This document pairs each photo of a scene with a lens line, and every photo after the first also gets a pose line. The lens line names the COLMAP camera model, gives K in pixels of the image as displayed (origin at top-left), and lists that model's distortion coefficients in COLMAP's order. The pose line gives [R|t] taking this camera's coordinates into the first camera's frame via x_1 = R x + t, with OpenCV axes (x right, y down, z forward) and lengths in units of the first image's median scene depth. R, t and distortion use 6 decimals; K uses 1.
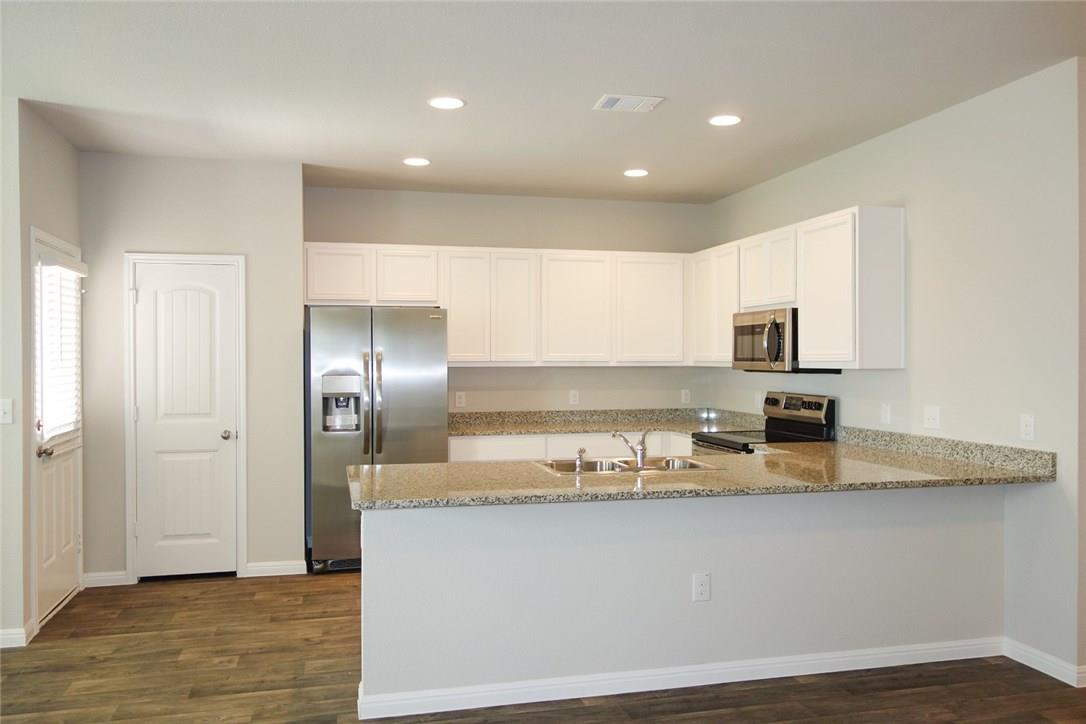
lens RADIAL K [[859.6, 0, 542.3], [0, 859.6, 355.7], [0, 0, 1]] dist [0.011979, -0.013316]
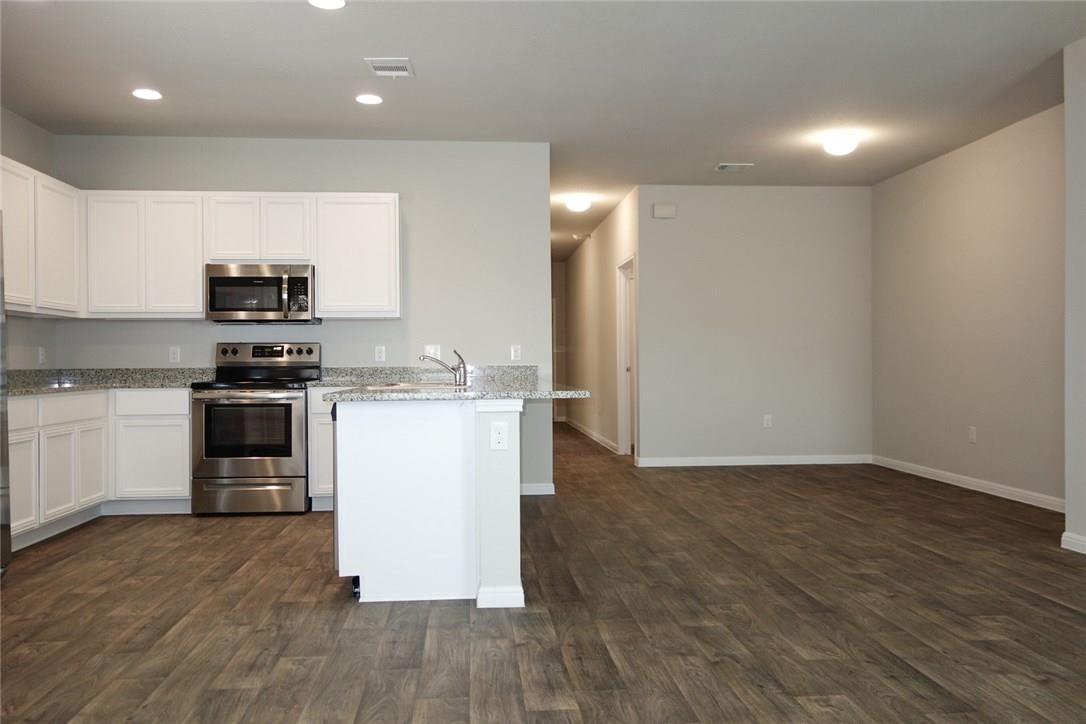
lens RADIAL K [[859.6, 0, 547.4], [0, 859.6, 363.7], [0, 0, 1]] dist [0.011979, -0.013316]
pose [[0.156183, -0.003458, 0.987722, -0.795959], [0.002825, 0.999991, 0.003054, 0.073297], [-0.987724, 0.002313, 0.156192, 0.505559]]
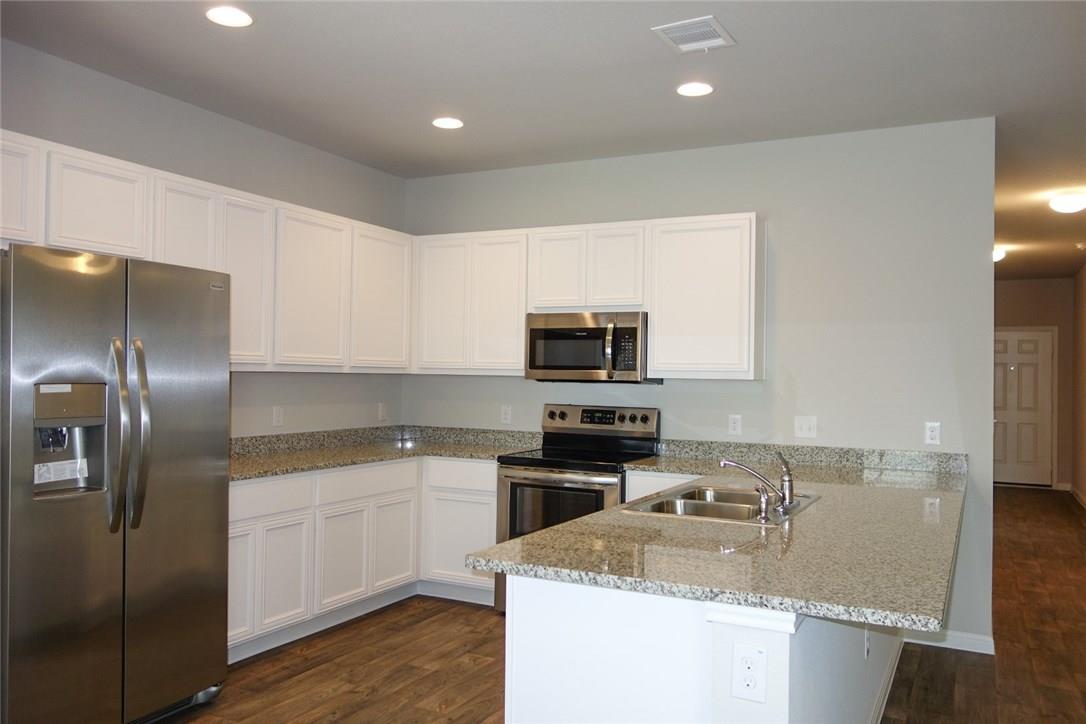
lens RADIAL K [[859.6, 0, 542.3], [0, 859.6, 355.7], [0, 0, 1]] dist [0.011979, -0.013316]
pose [[0.654549, 0.029025, 0.755462, -0.463729], [-0.020429, 0.999577, -0.020703, 0.011817], [-0.755743, -0.001882, 0.654865, 0.481969]]
